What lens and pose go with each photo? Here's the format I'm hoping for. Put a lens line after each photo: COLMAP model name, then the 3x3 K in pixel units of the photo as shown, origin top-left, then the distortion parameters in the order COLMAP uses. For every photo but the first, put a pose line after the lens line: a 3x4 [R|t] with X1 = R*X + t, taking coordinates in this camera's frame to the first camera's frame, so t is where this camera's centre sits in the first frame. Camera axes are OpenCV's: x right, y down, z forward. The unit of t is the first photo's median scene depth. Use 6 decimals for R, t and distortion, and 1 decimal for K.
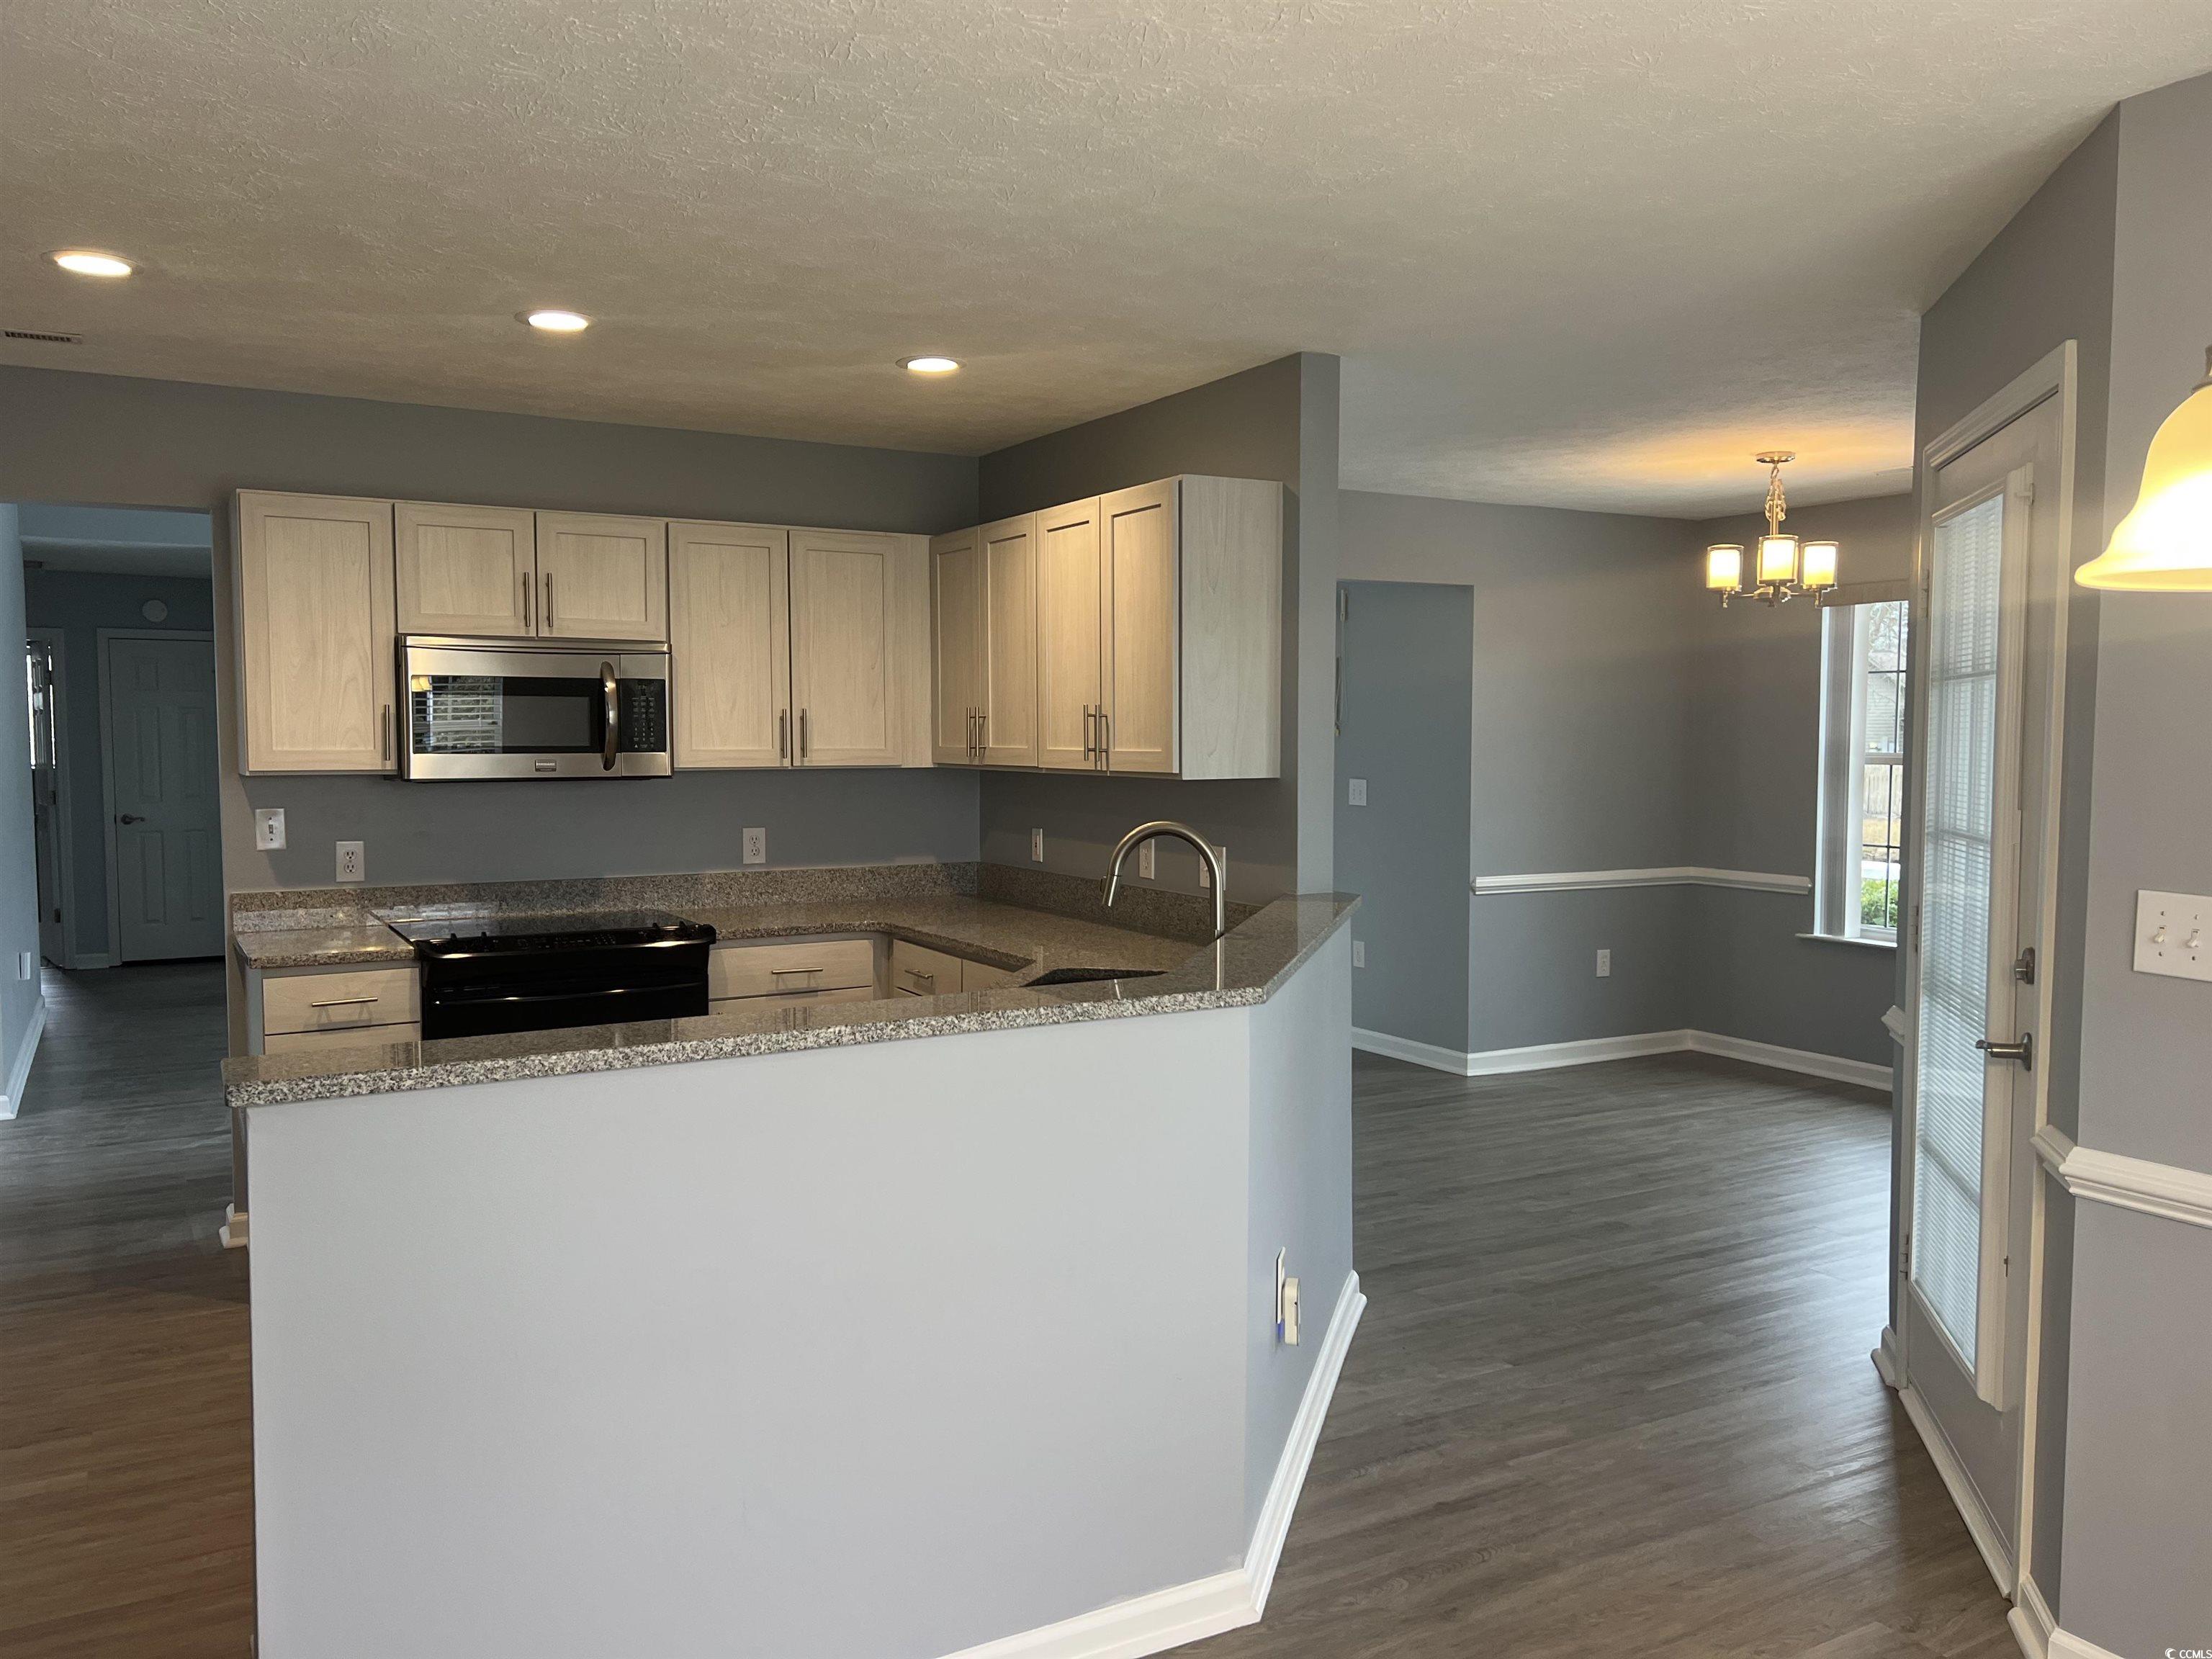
lens RADIAL K [[1653.8, 0, 1105.3], [0, 1653.8, 840.4], [0, 0, 1]] dist [0.054976, -0.056138]
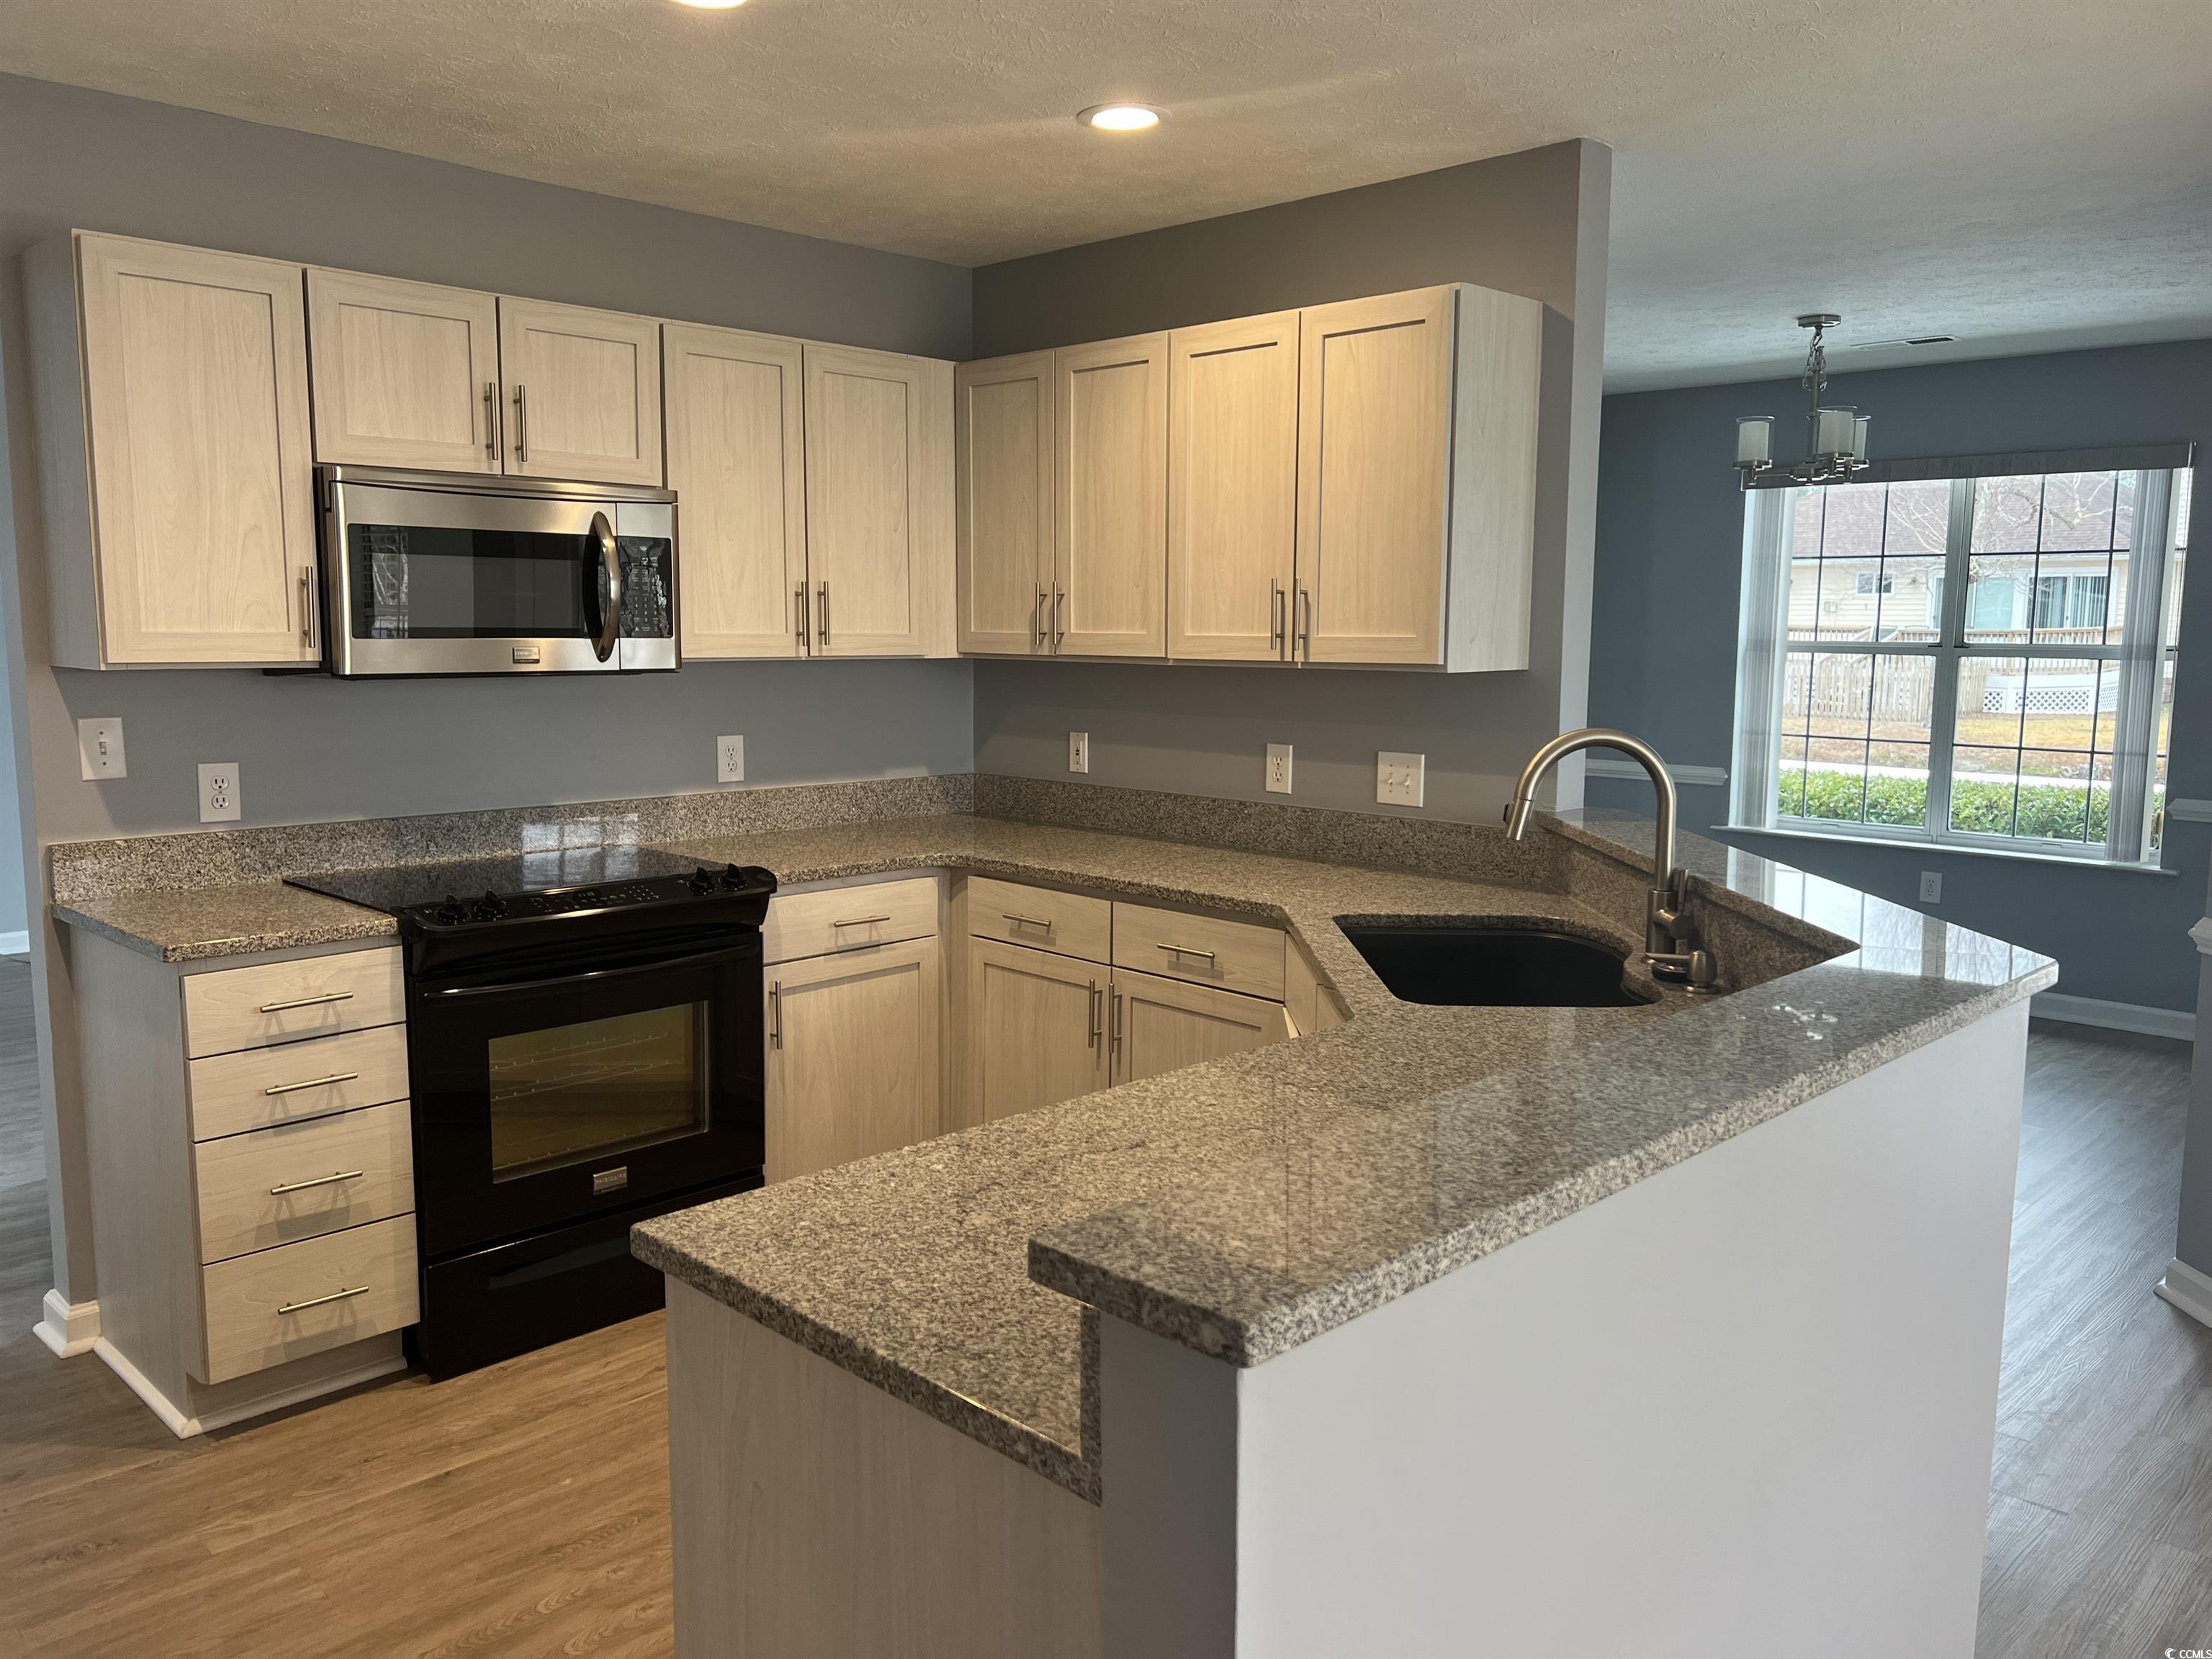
lens RADIAL K [[1653.8, 0, 1100.3], [0, 1653.8, 832.3], [0, 0, 1]] dist [0.054976, -0.056138]
pose [[0.964272, -0.028876, 0.263334, -0.287312], [0.012454, 0.997884, 0.063821, -0.011167], [-0.264620, -0.058261, 0.962591, 0.232220]]
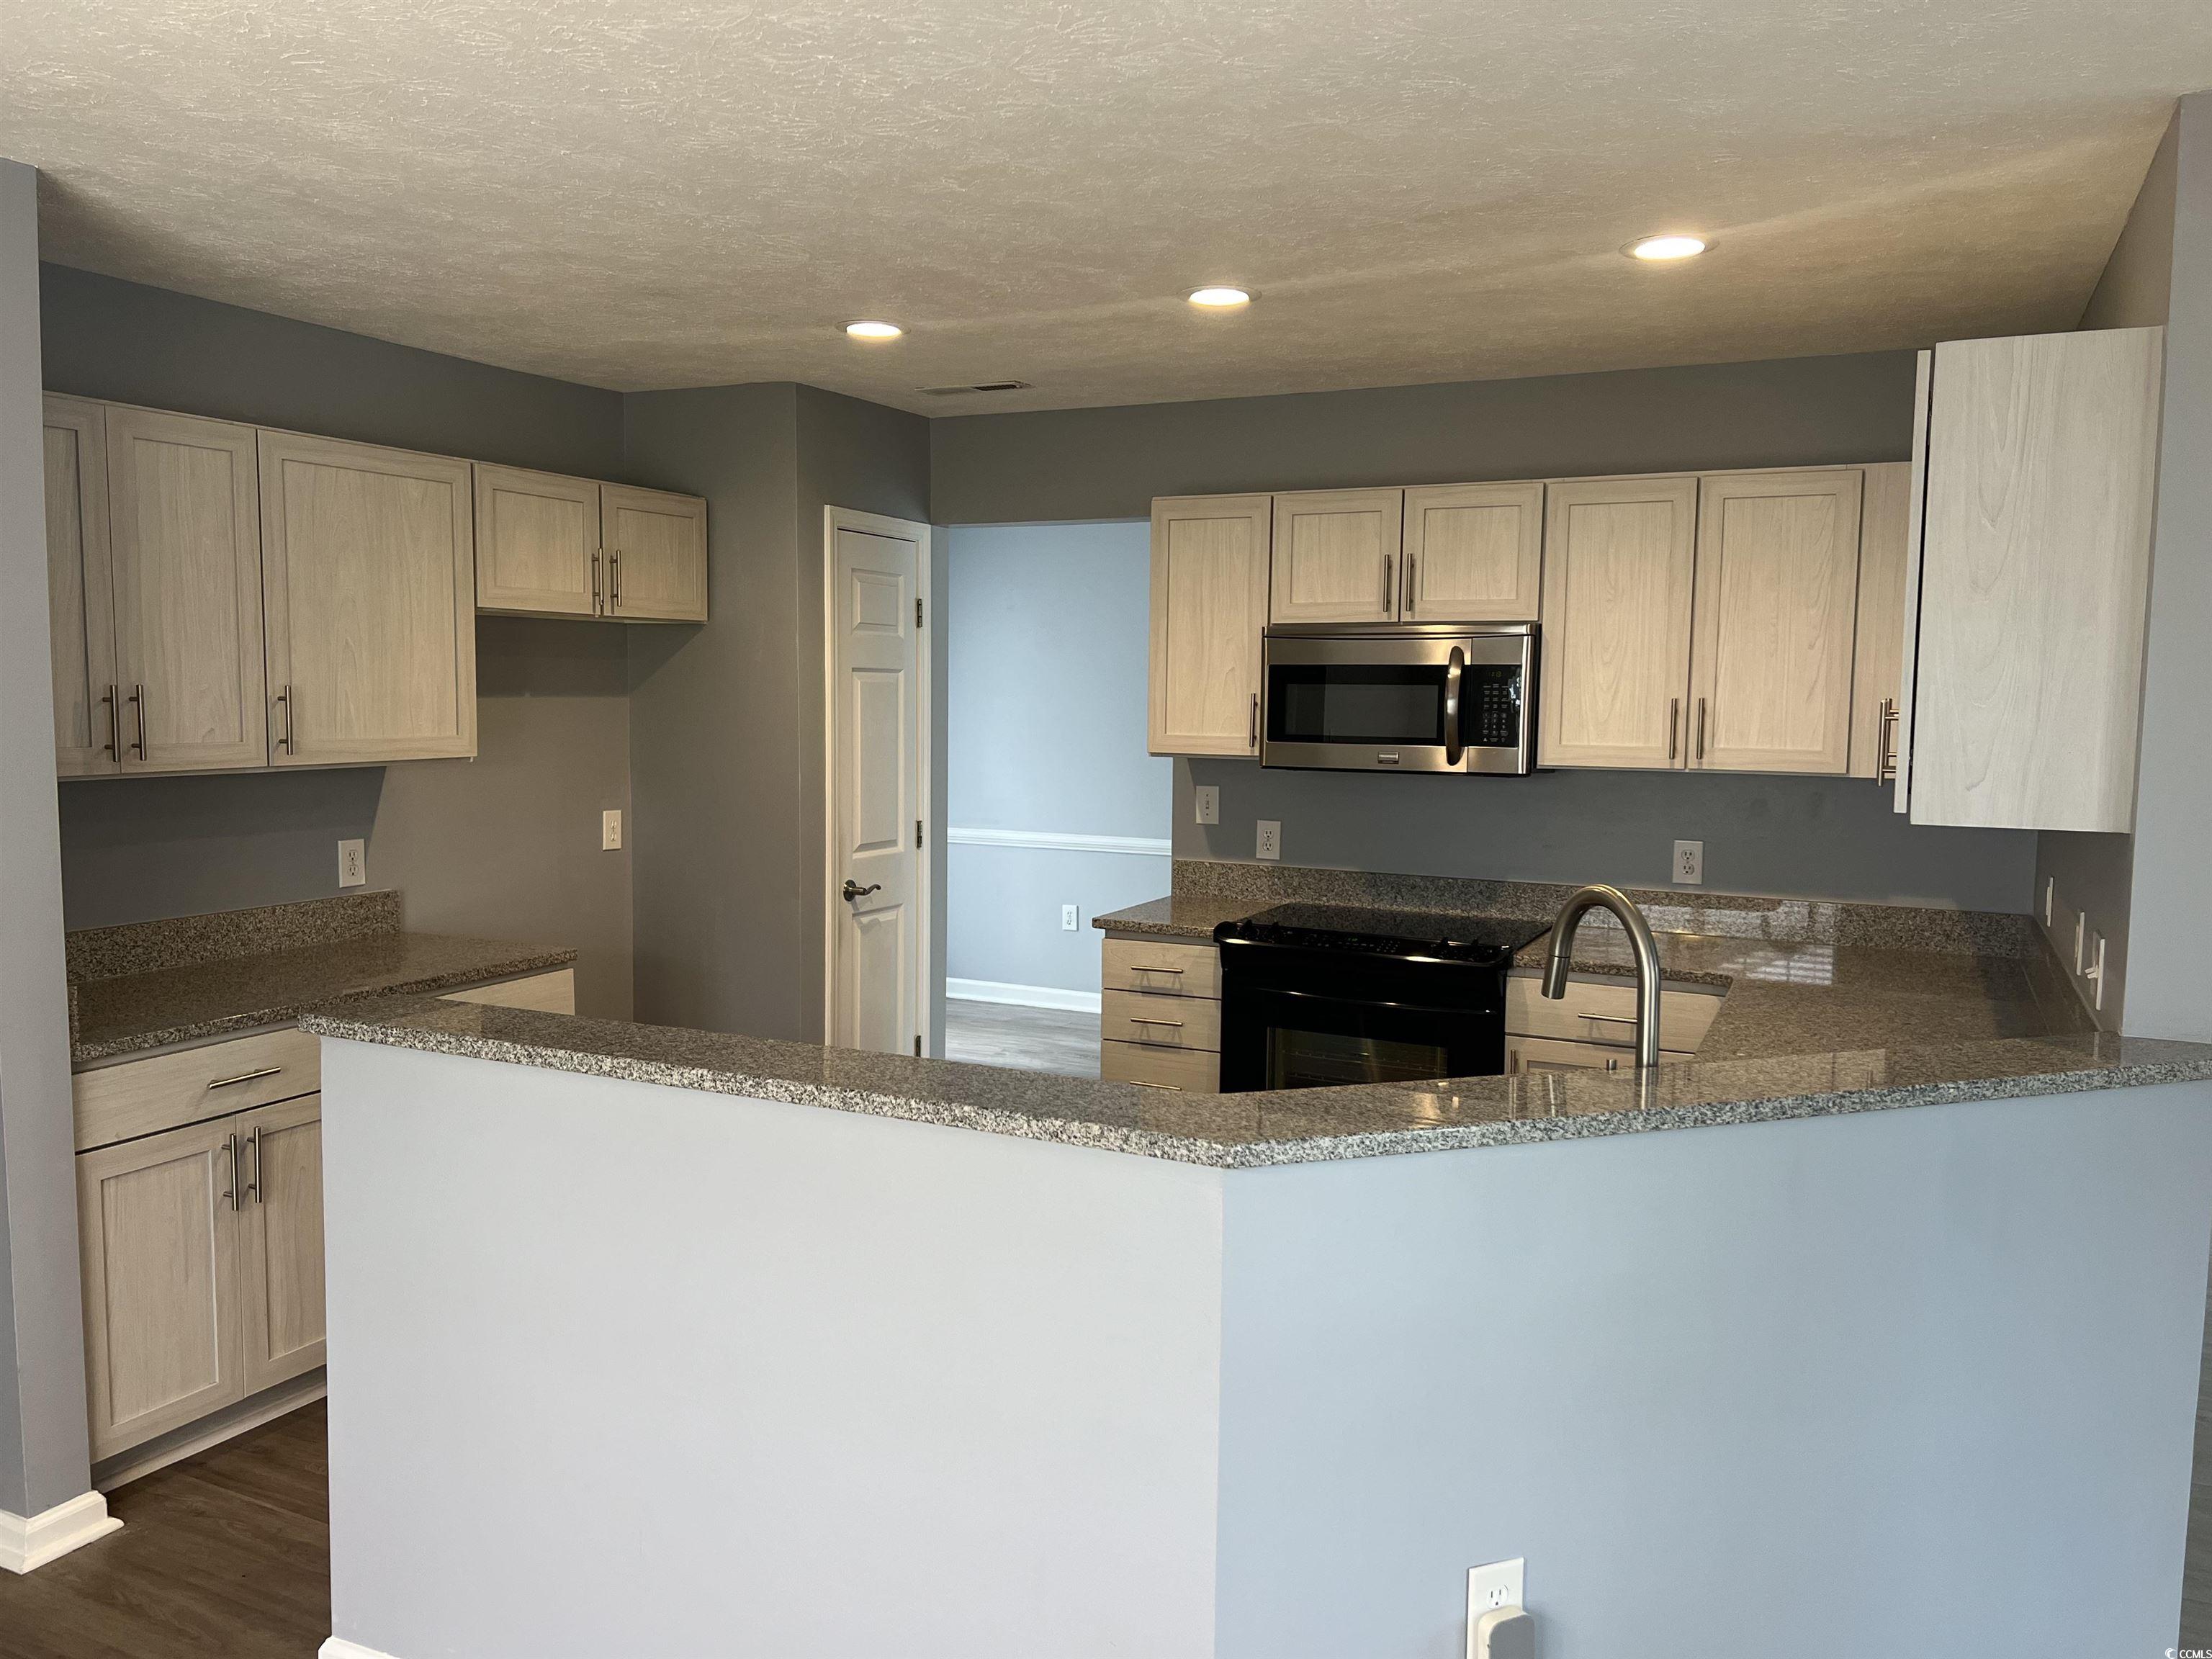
lens RADIAL K [[1653.8, 0, 1088.8], [0, 1653.8, 832.8], [0, 0, 1]] dist [0.054976, -0.056138]
pose [[0.558923, 0.080747, -0.825279, 0.351848], [-0.066354, 0.996411, 0.052553, -0.040271], [0.826560, 0.025388, 0.562275, 0.325389]]
